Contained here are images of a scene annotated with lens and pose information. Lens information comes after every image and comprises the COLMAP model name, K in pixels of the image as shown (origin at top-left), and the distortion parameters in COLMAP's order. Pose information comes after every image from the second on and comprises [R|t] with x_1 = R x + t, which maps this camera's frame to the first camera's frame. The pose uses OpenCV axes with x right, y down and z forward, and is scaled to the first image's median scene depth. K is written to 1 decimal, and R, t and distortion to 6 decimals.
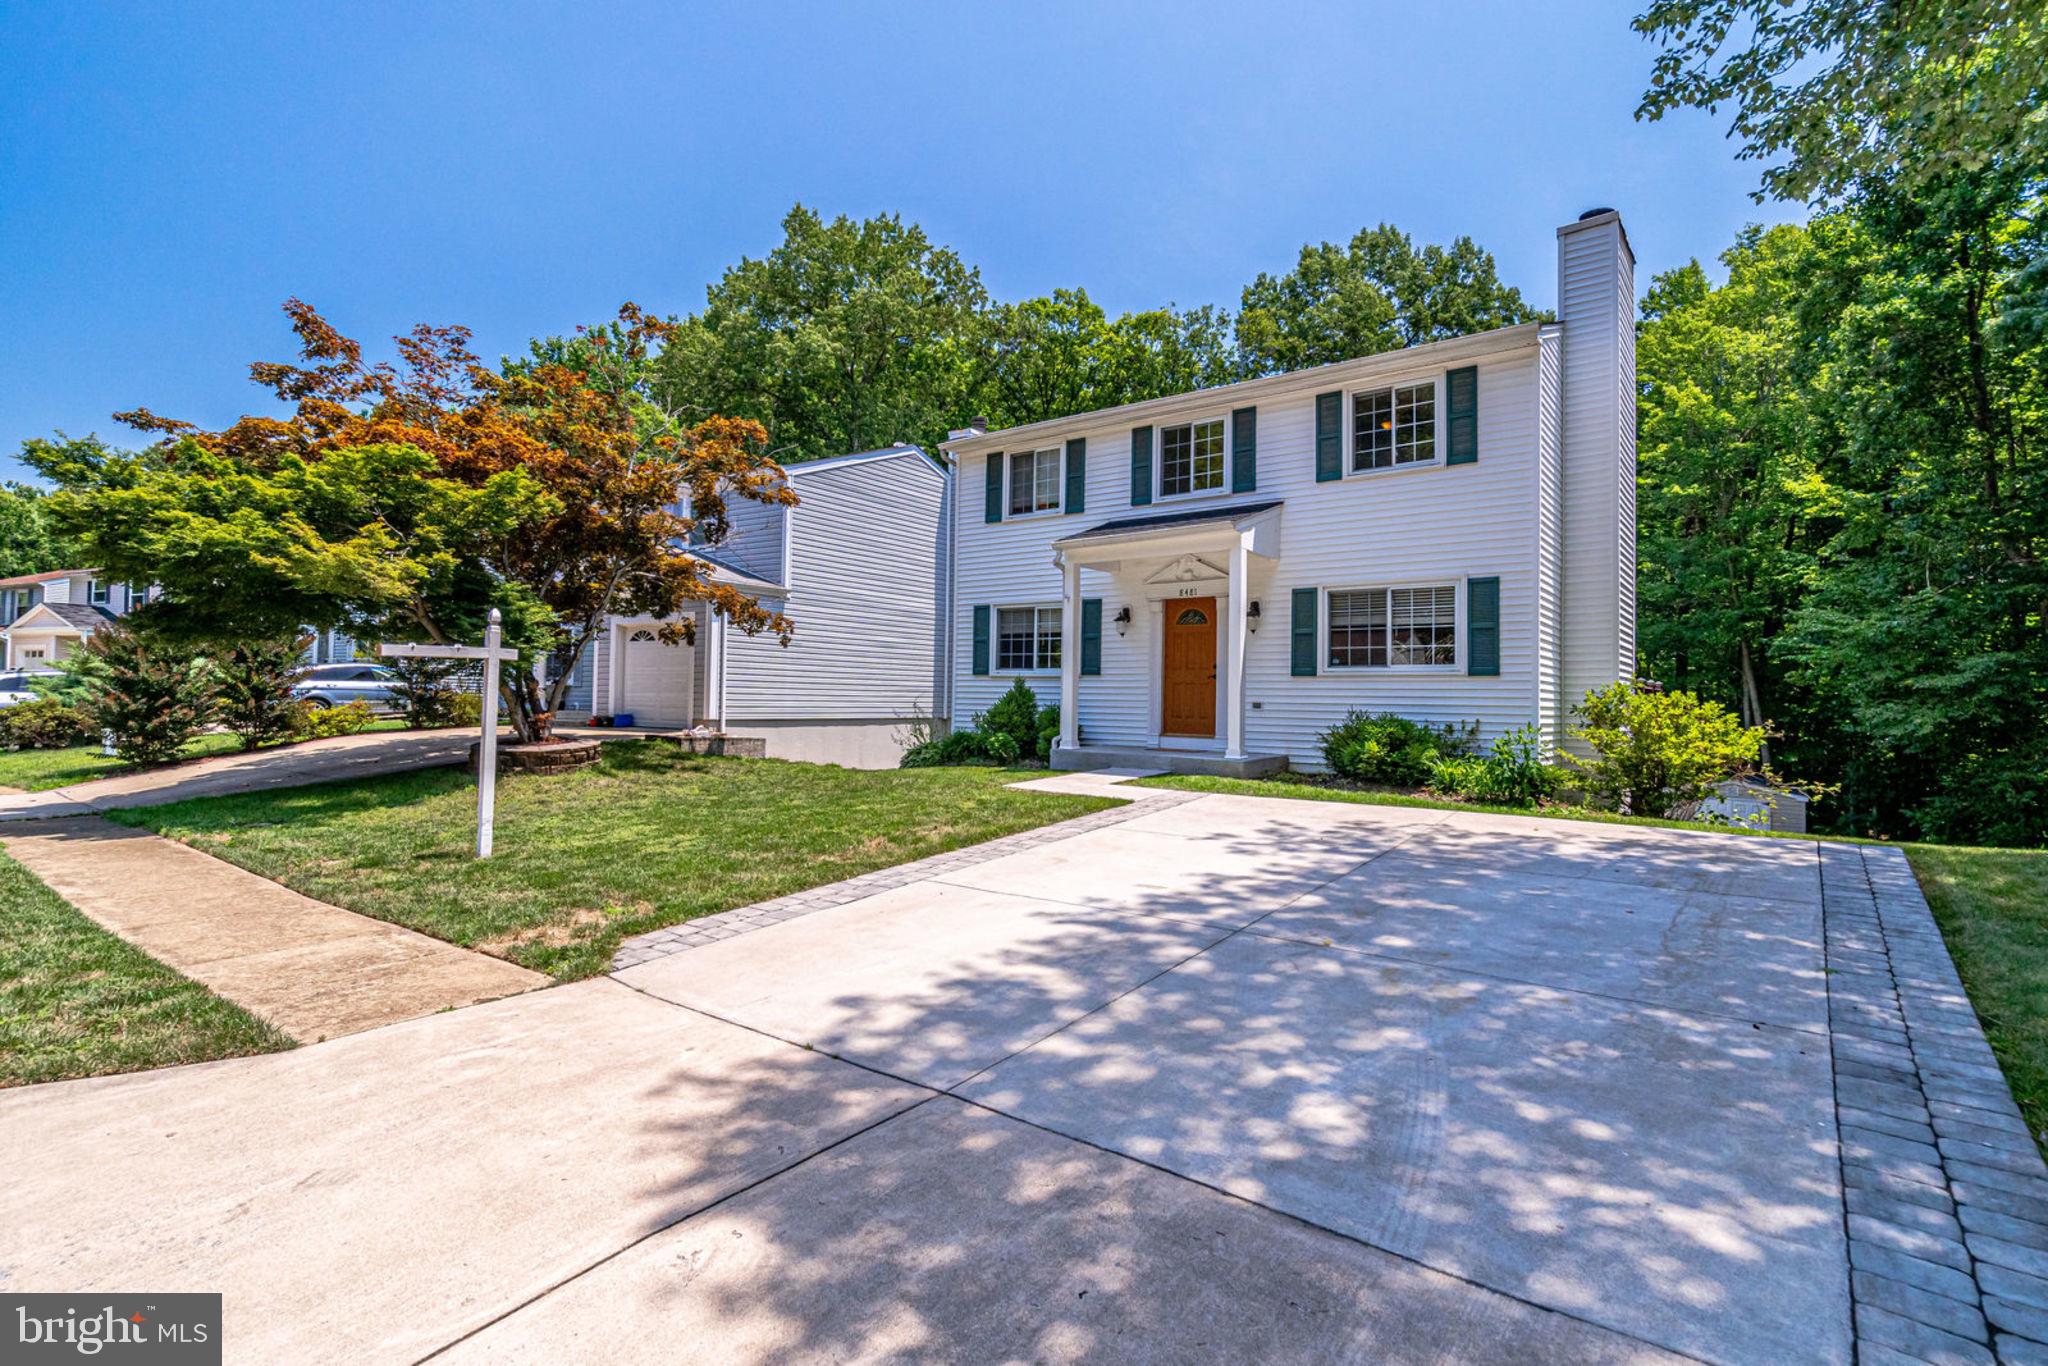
lens RADIAL K [[1032.1, 0, 1024.0], [0, 1032.1, 683.0], [0, 0, 1]] dist [-0.002861, 0.000060]
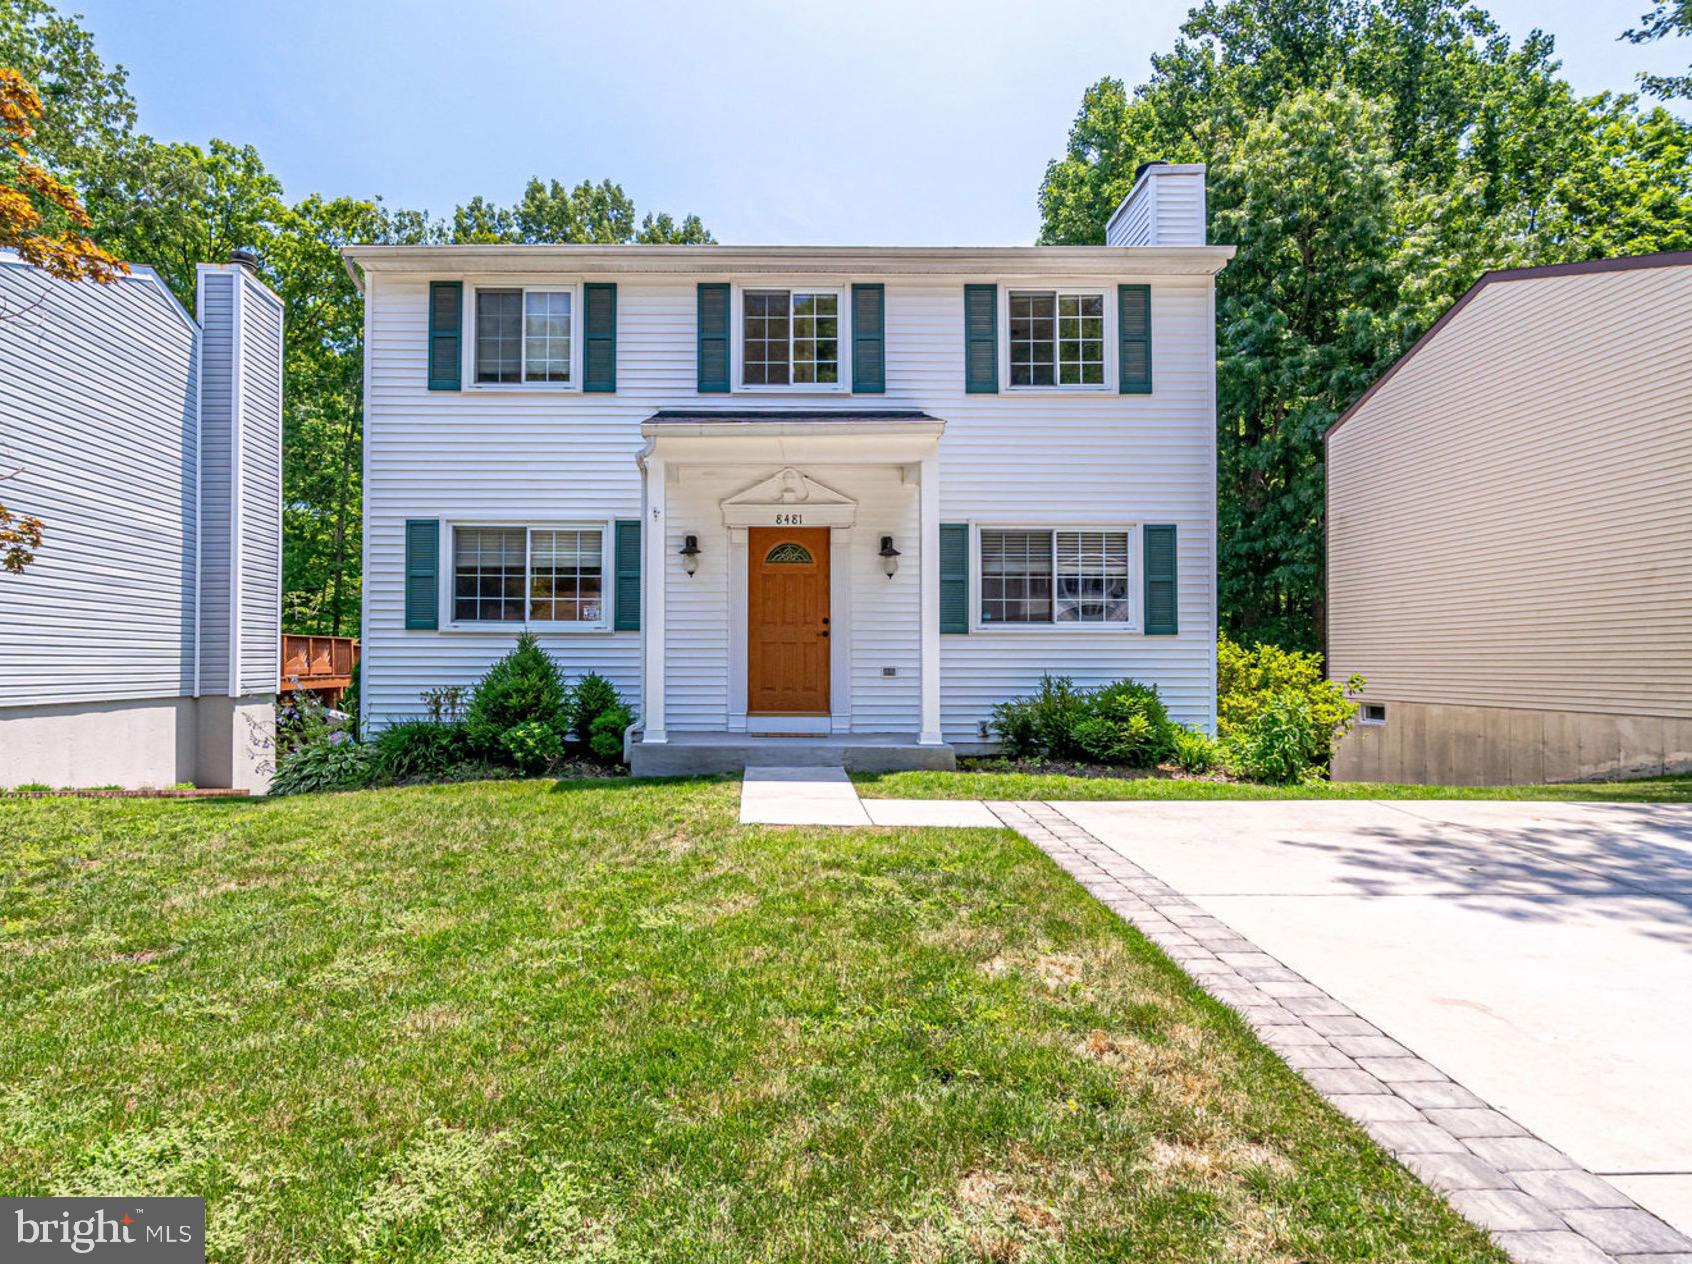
lens RADIAL K [[994.6, 0, 843.7], [0, 994.6, 650.4], [0, 0, 1]] dist [-0.014006, -0.001428]
pose [[0.774733, -0.003930, 0.632276, -0.259679], [0.000396, 0.999984, 0.005730, 0.001347], [-0.632288, -0.004189, 0.774722, 0.426362]]
